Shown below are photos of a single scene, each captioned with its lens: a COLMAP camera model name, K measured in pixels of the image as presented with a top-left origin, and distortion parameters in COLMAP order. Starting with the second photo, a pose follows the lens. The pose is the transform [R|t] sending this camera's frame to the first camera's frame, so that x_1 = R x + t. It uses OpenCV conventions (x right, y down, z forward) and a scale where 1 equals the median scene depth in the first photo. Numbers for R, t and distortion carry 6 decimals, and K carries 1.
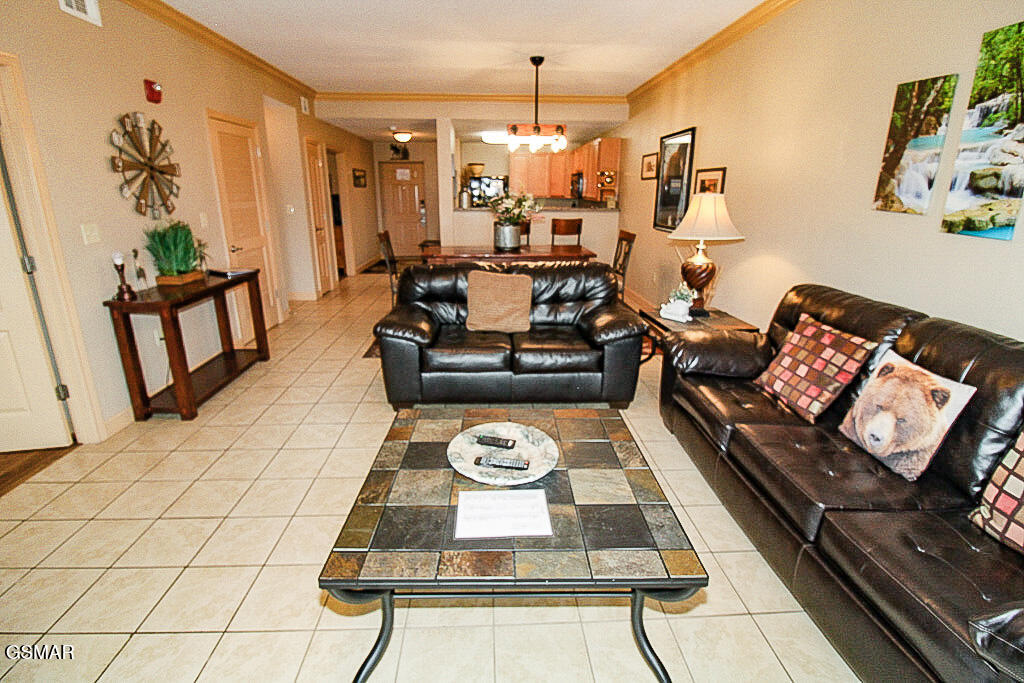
lens RADIAL K [[475.9, 0, 508.9], [0, 475.9, 328.3], [0, 0, 1]] dist [0.001246, -0.012605]
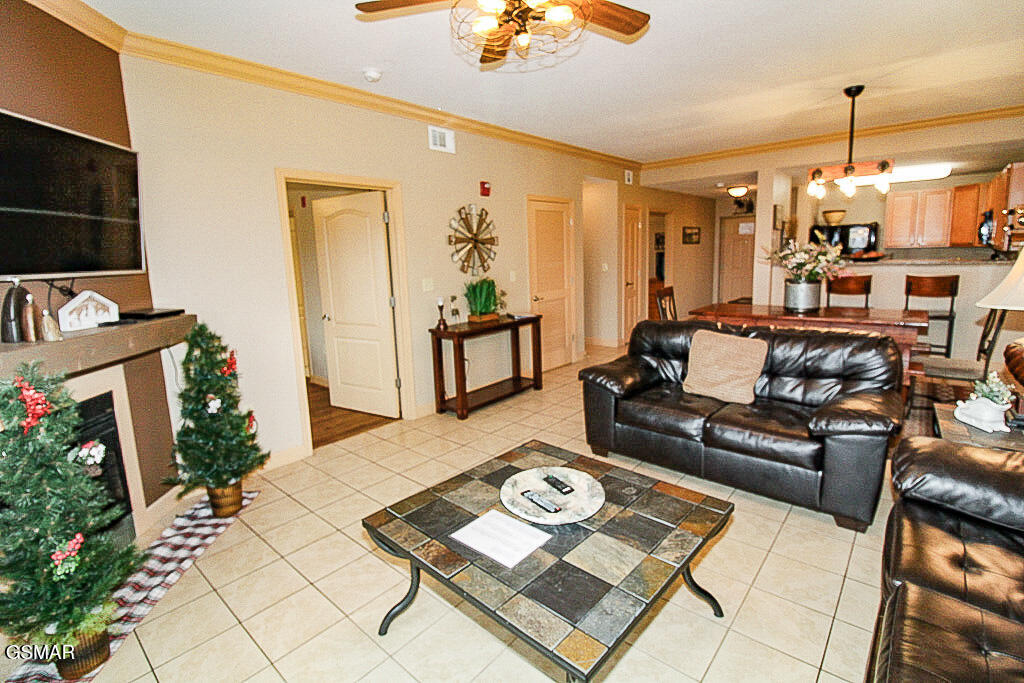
lens RADIAL K [[475.9, 0, 508.9], [0, 475.9, 328.3], [0, 0, 1]] dist [0.001246, -0.012605]
pose [[0.716389, 0.078379, -0.693285, 0.336295], [-0.154670, 0.986787, -0.048263, -0.020776], [0.680341, 0.141806, 0.719046, 0.062531]]
